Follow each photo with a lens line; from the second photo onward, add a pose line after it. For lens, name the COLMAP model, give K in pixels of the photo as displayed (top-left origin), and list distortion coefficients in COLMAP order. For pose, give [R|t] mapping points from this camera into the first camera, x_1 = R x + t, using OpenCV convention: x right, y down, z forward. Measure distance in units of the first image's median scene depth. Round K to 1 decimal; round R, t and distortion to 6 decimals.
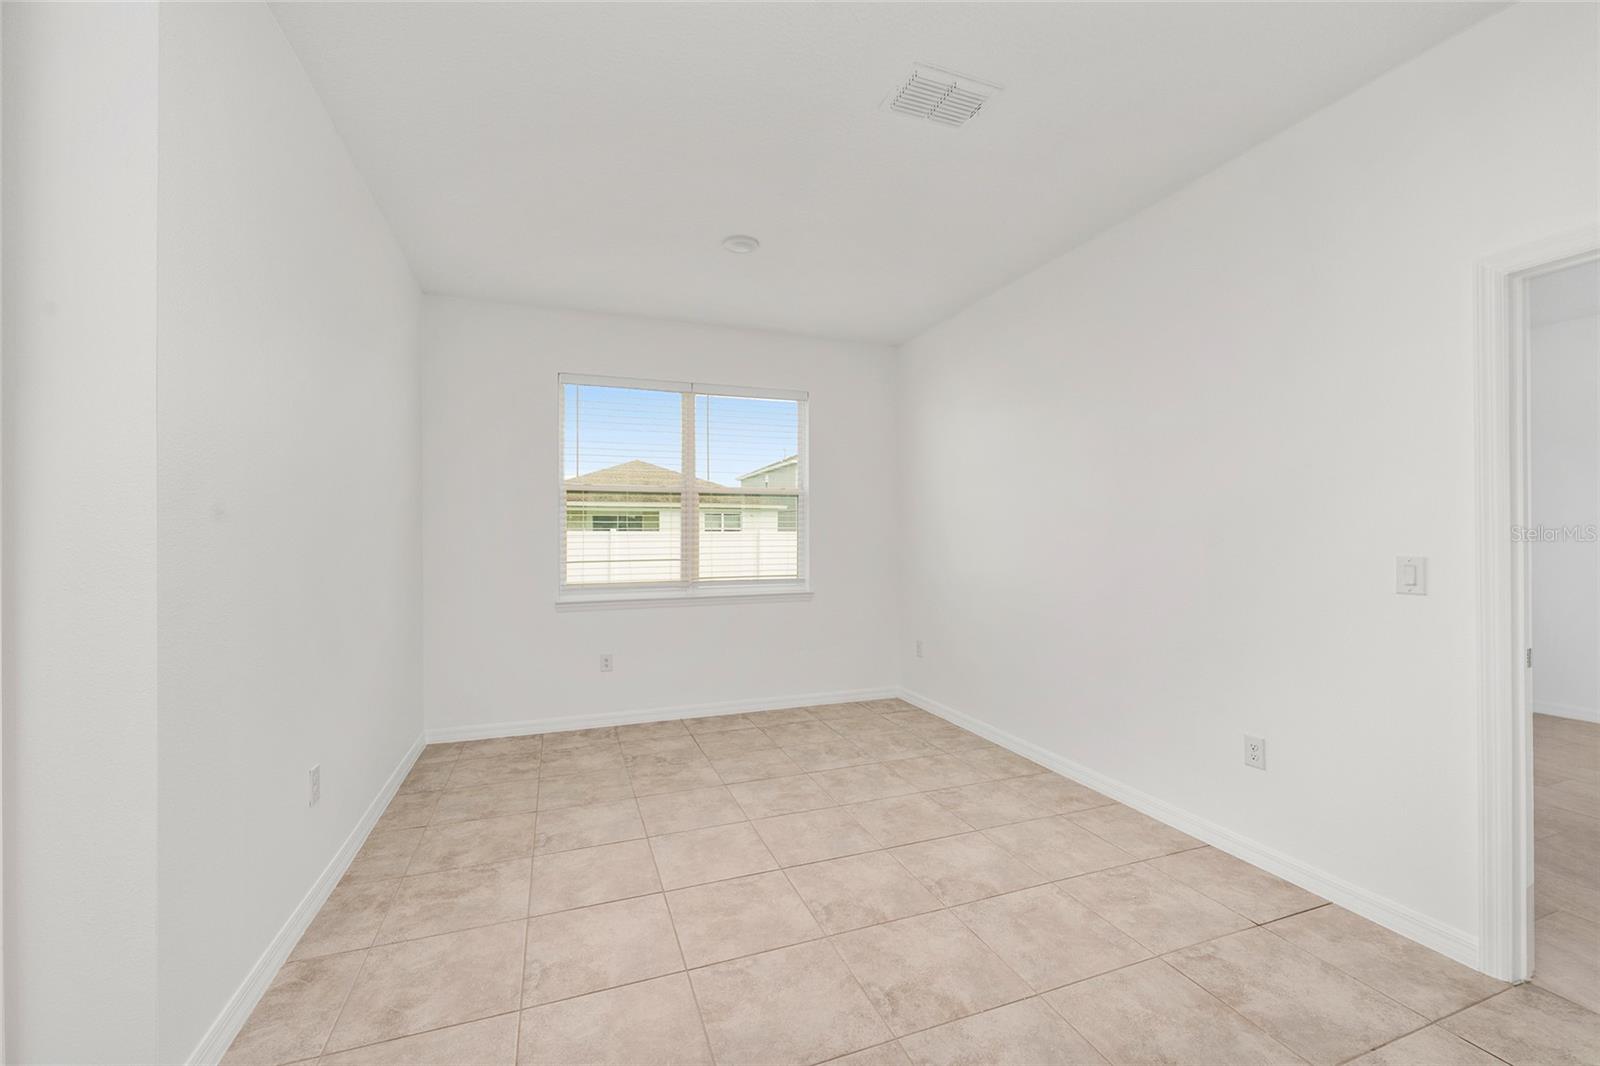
lens RADIAL K [[671.0, 0, 795.2], [0, 671.0, 521.3], [0, 0, 1]] dist [0.000090, -0.000126]
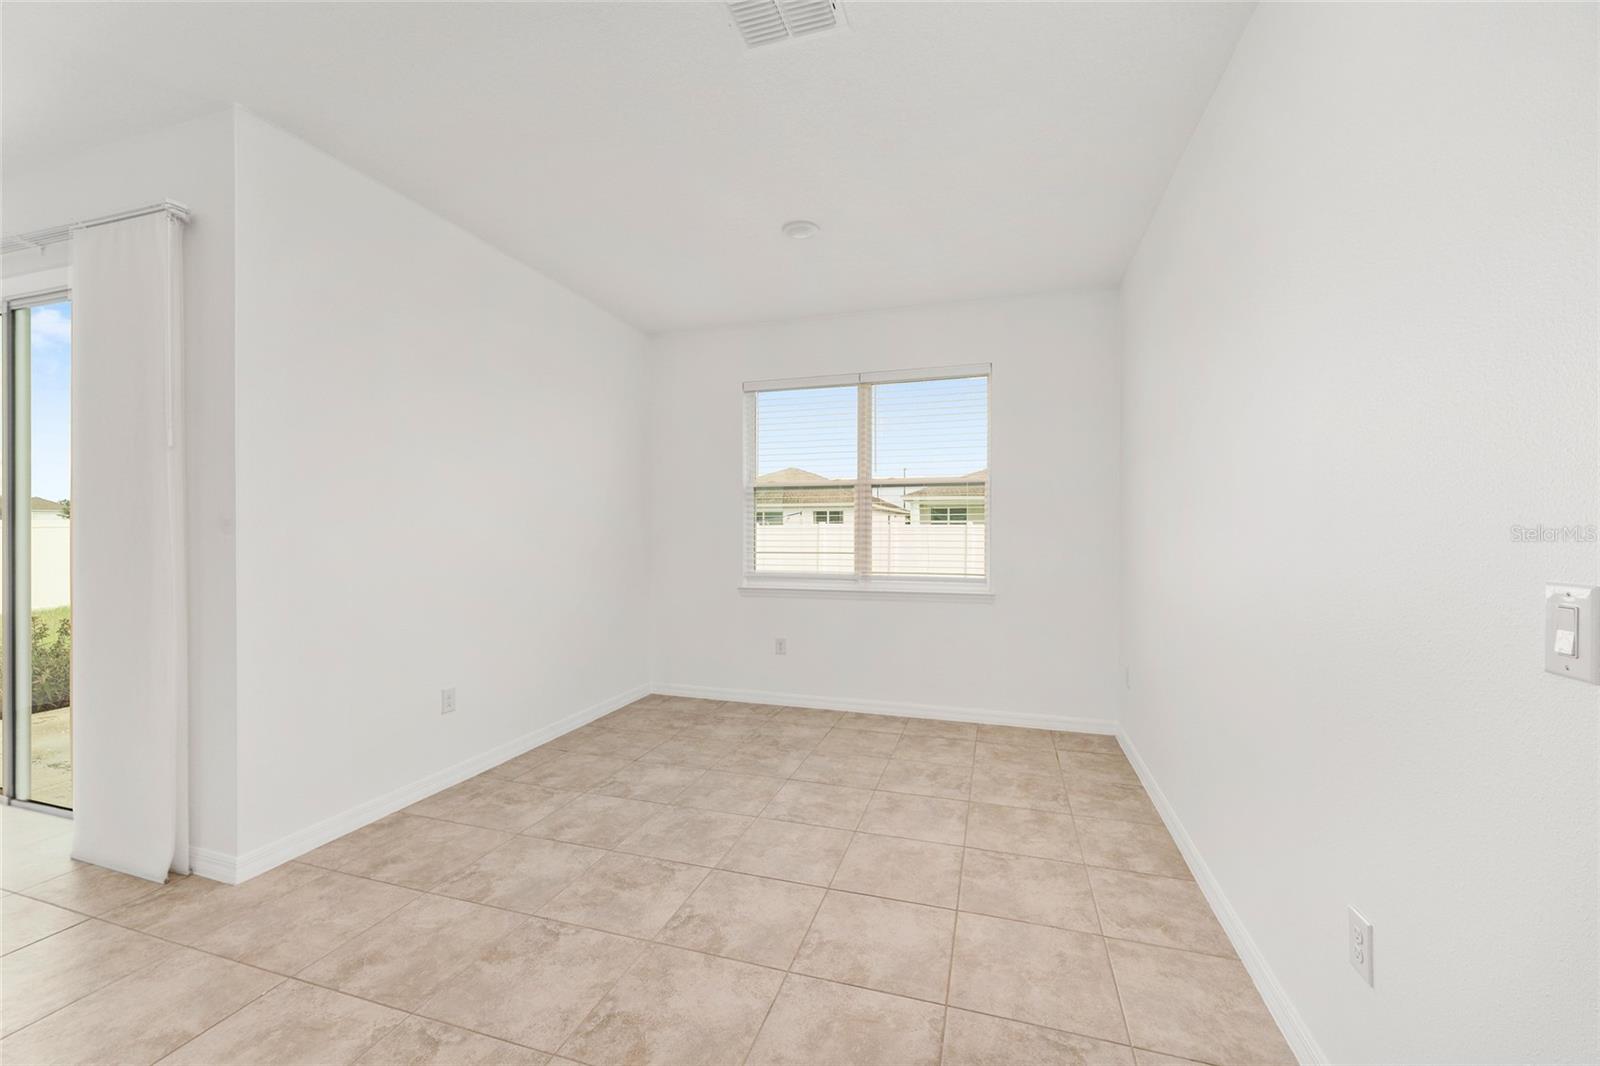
lens RADIAL K [[654.5, 0, 792.6], [0, 654.5, 518.2], [0, 0, 1]] dist [-0.001006, -0.000121]
pose [[0.777814, -0.005885, -0.628468, 0.429508], [0.009897, 0.999947, 0.002885, 0.001724], [0.628417, -0.008464, 0.777830, 0.210039]]
